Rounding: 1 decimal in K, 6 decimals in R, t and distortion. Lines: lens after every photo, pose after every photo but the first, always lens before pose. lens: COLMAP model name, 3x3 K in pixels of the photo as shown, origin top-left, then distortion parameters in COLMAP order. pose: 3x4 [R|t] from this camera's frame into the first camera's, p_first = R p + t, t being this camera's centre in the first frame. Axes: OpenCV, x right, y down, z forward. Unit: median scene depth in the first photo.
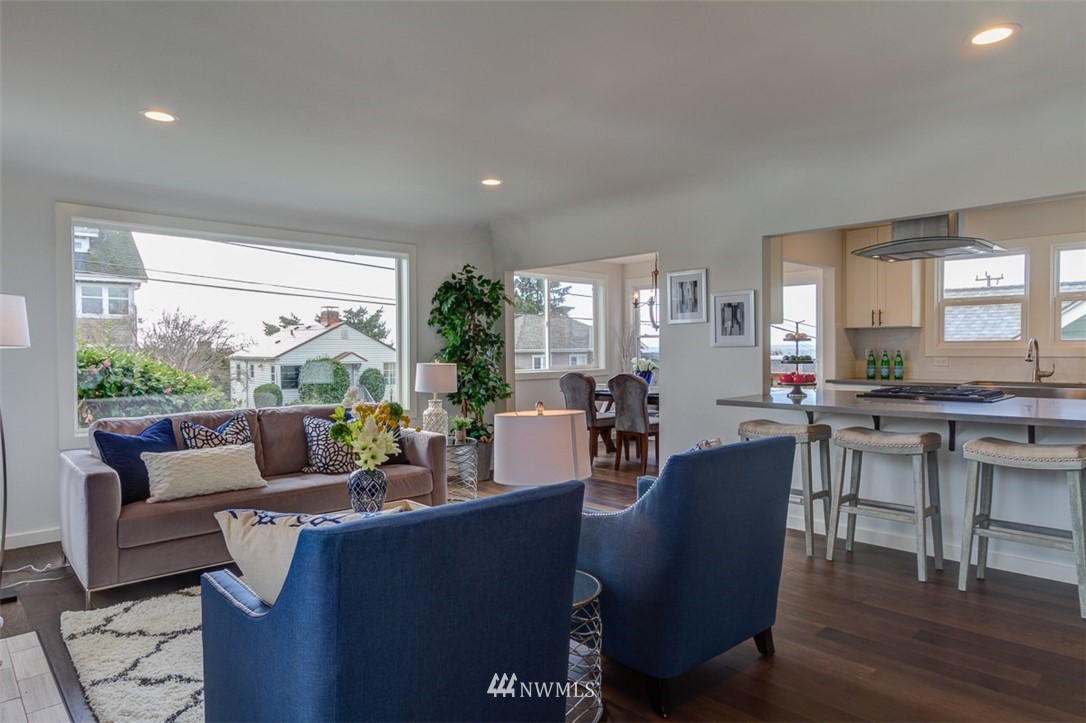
lens RADIAL K [[653.1, 0, 543.0], [0, 653.1, 361.5], [0, 0, 1]] dist [-0.033028, -0.000259]
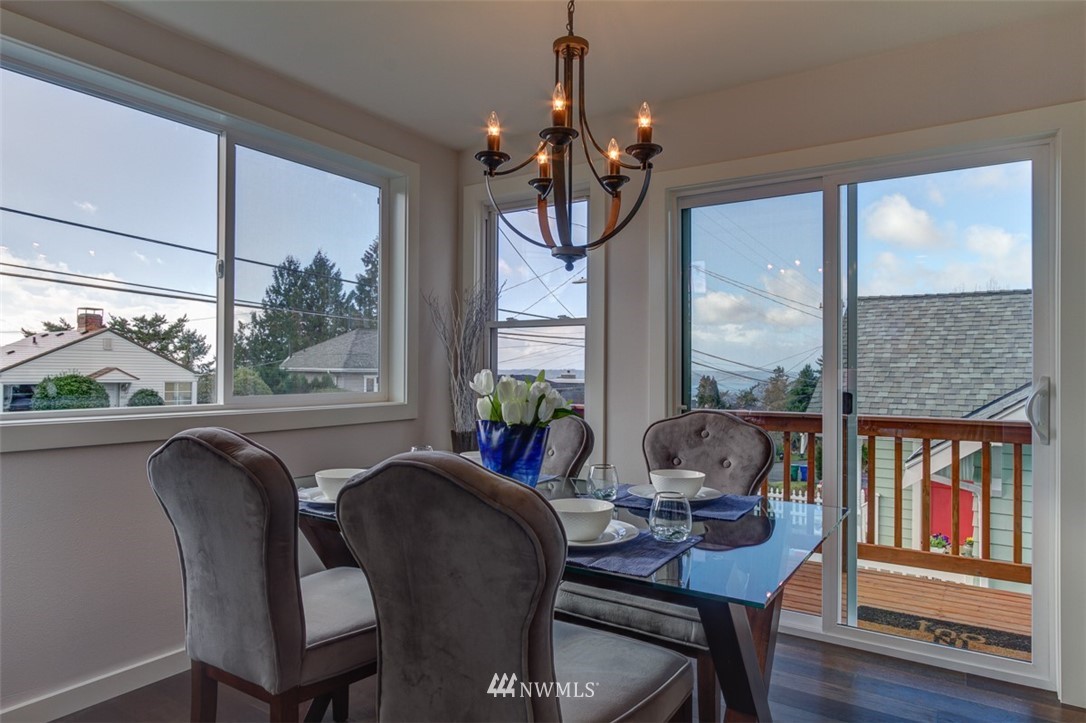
lens RADIAL K [[653.1, 0, 543.0], [0, 653.1, 361.5], [0, 0, 1]] dist [-0.033028, -0.000259]
pose [[0.973412, 0.019429, 0.228237, 0.020018], [-0.011484, 0.999283, -0.036086, -0.000146], [-0.228775, 0.032505, 0.972937, 0.142641]]
